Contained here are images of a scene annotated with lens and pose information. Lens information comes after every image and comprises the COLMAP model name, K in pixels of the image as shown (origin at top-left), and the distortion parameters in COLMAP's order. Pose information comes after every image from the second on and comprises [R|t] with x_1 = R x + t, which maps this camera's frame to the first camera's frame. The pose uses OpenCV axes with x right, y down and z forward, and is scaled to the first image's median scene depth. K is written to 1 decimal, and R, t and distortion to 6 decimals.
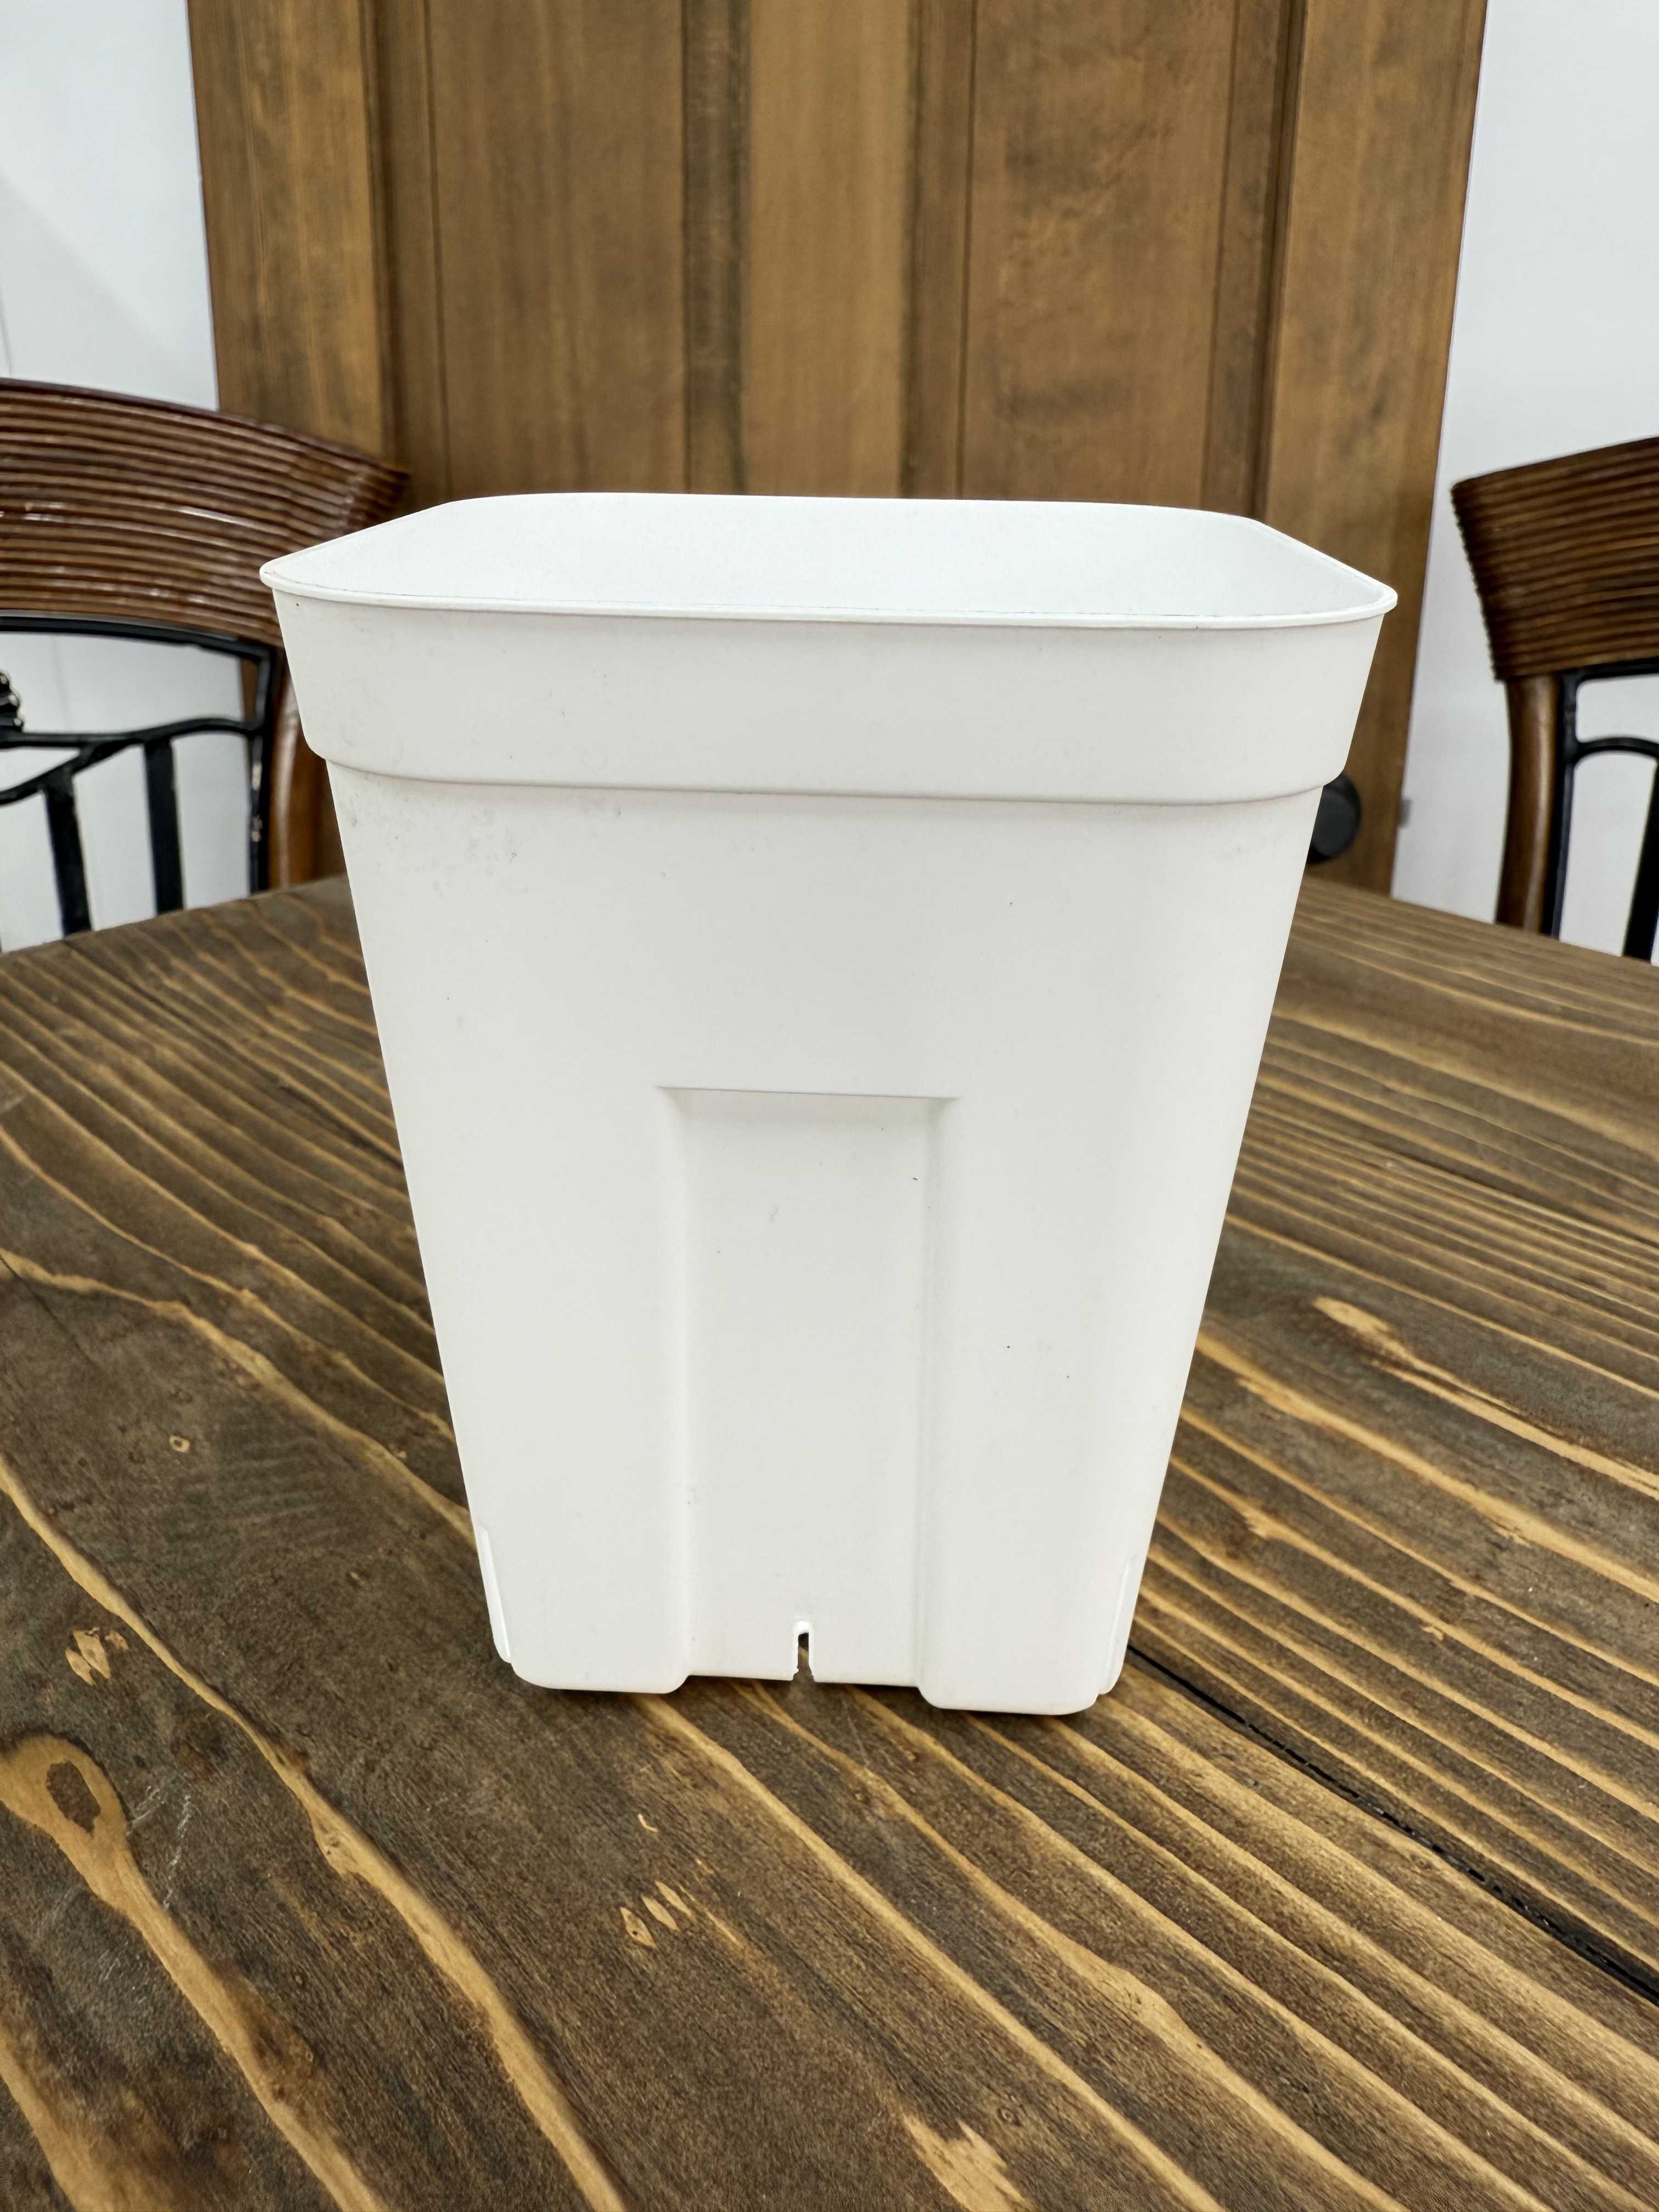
lens RADIAL K [[1604.4, 0, 820.8], [0, 1604.4, 1005.0], [0, 0, 1]] dist [0.011300, -0.004933]
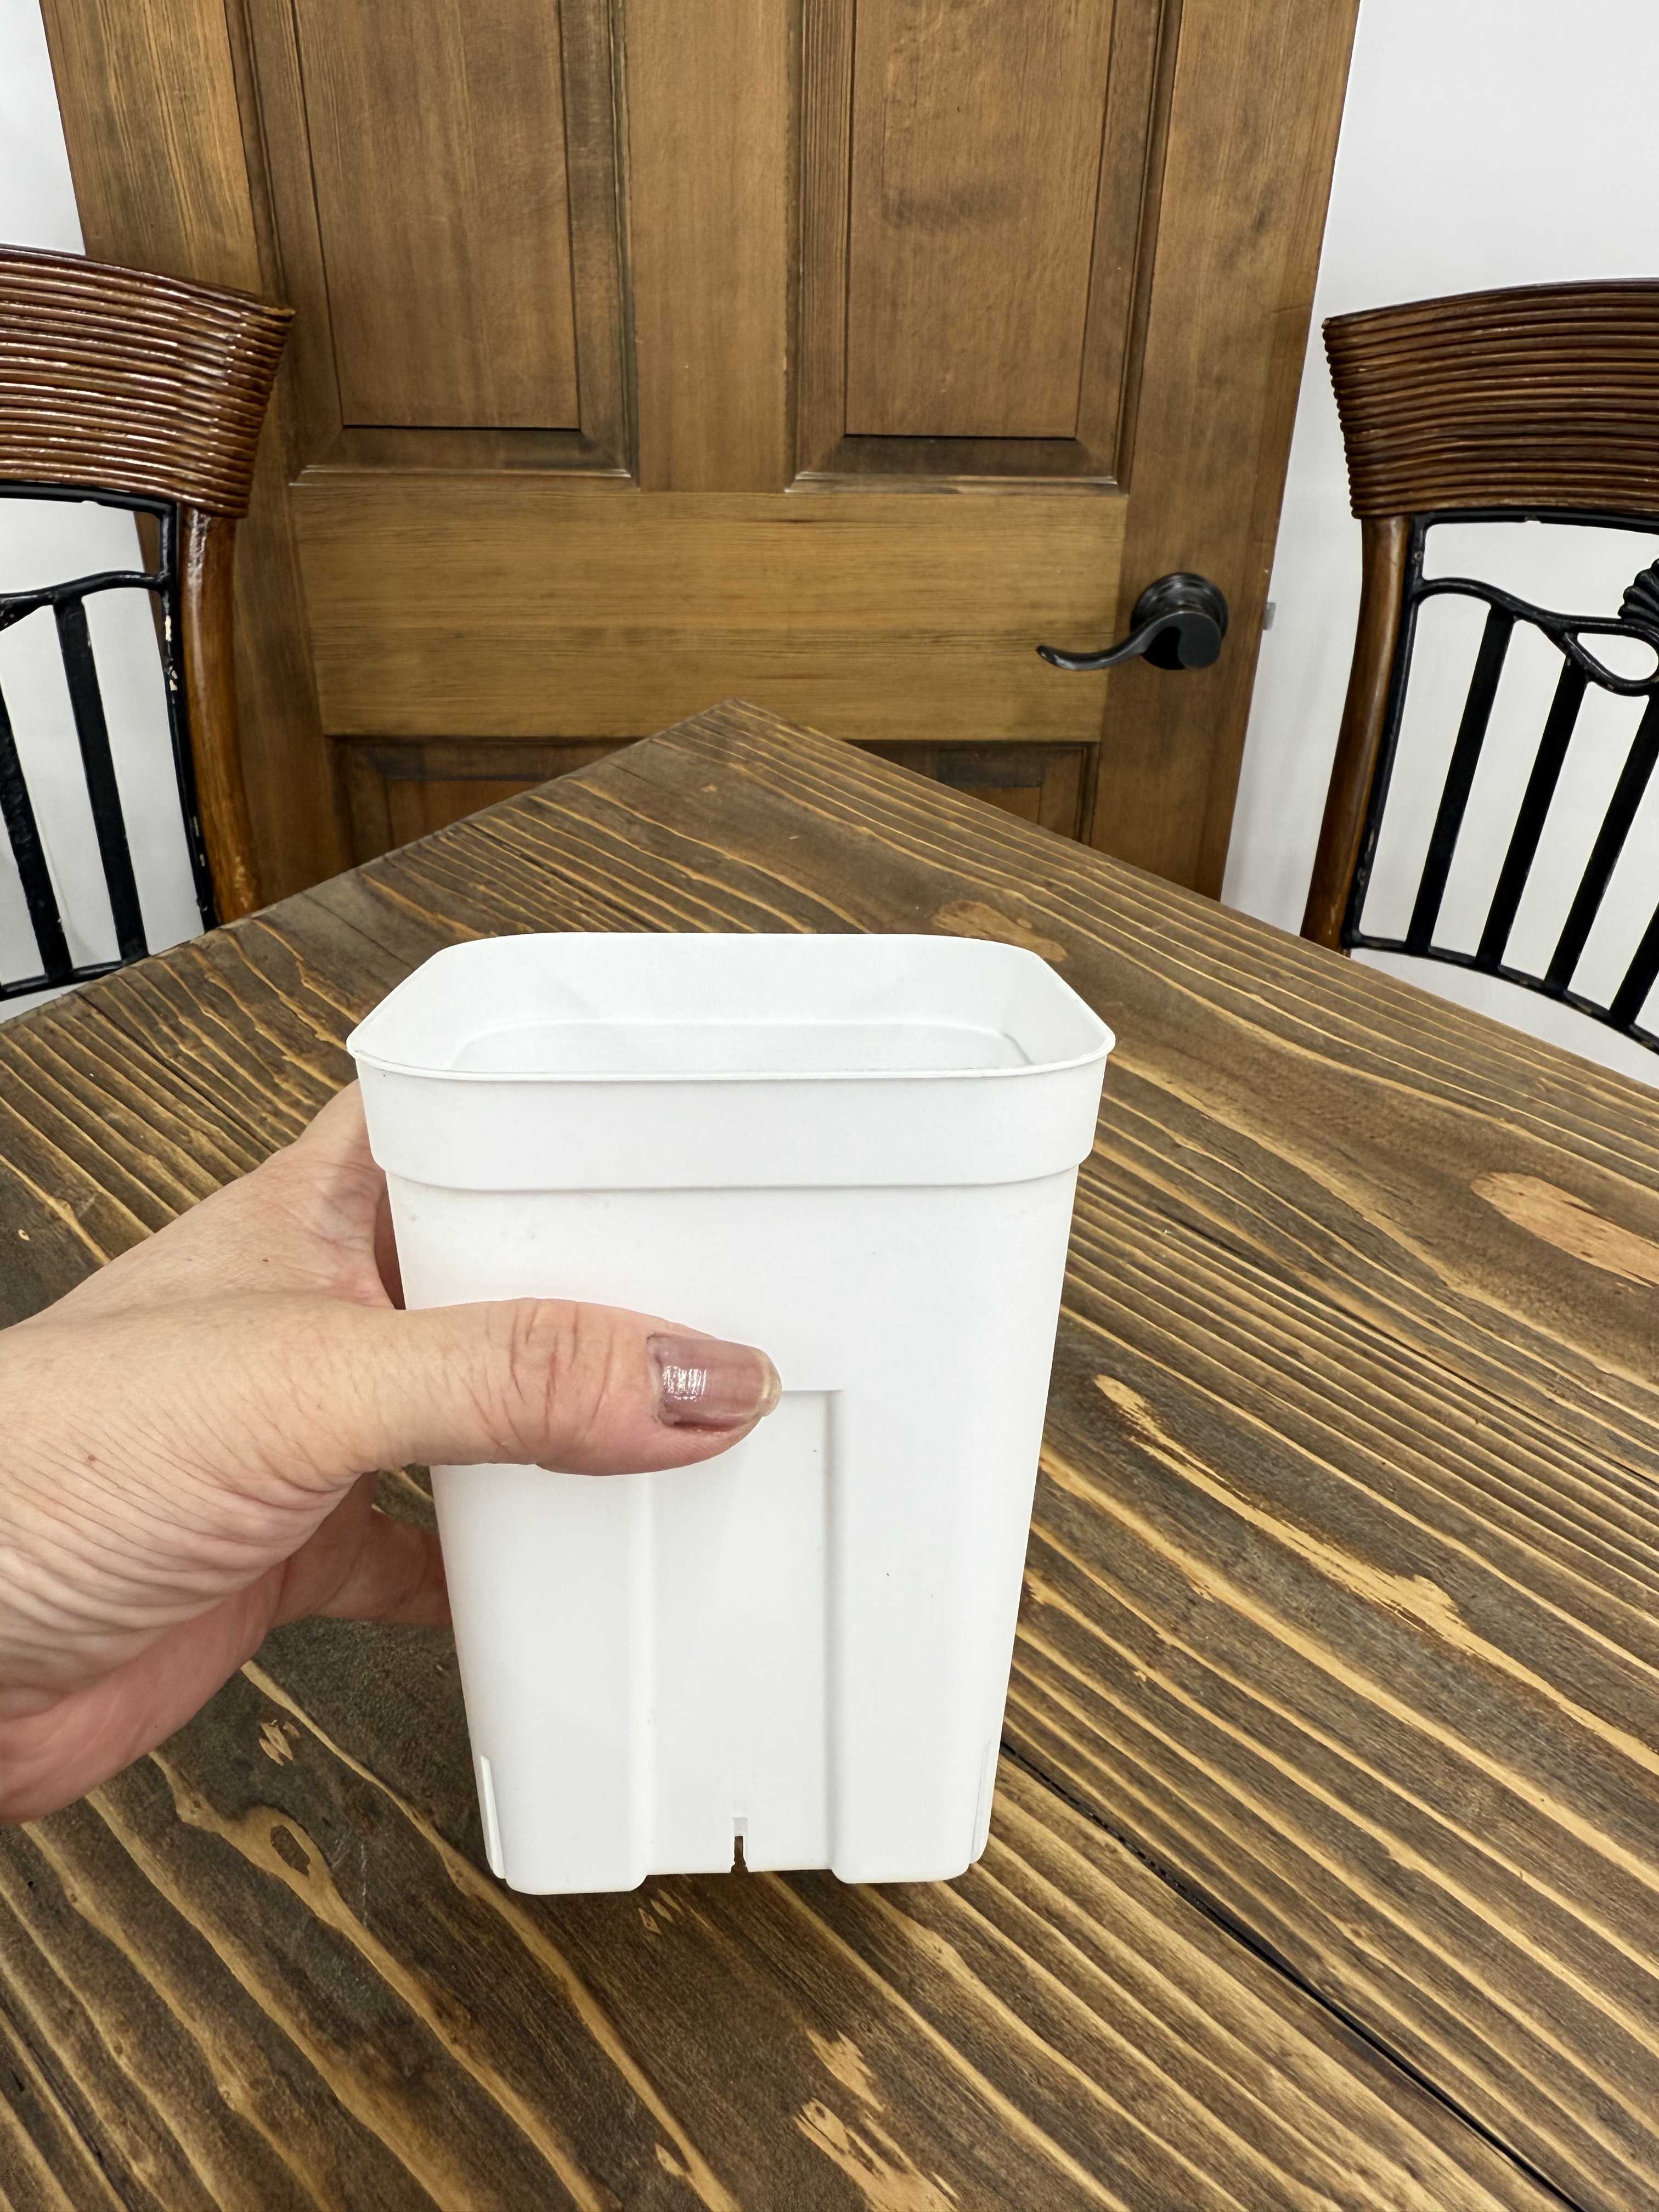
lens RADIAL K [[1604.4, 0, 820.8], [0, 1604.4, 1005.0], [0, 0, 1]] dist [0.011300, -0.004933]
pose [[0.997938, -0.028996, 0.057257, -0.002804], [0.015672, 0.975213, 0.220713, -0.706415], [-0.062237, -0.219360, 0.973657, -0.430546]]
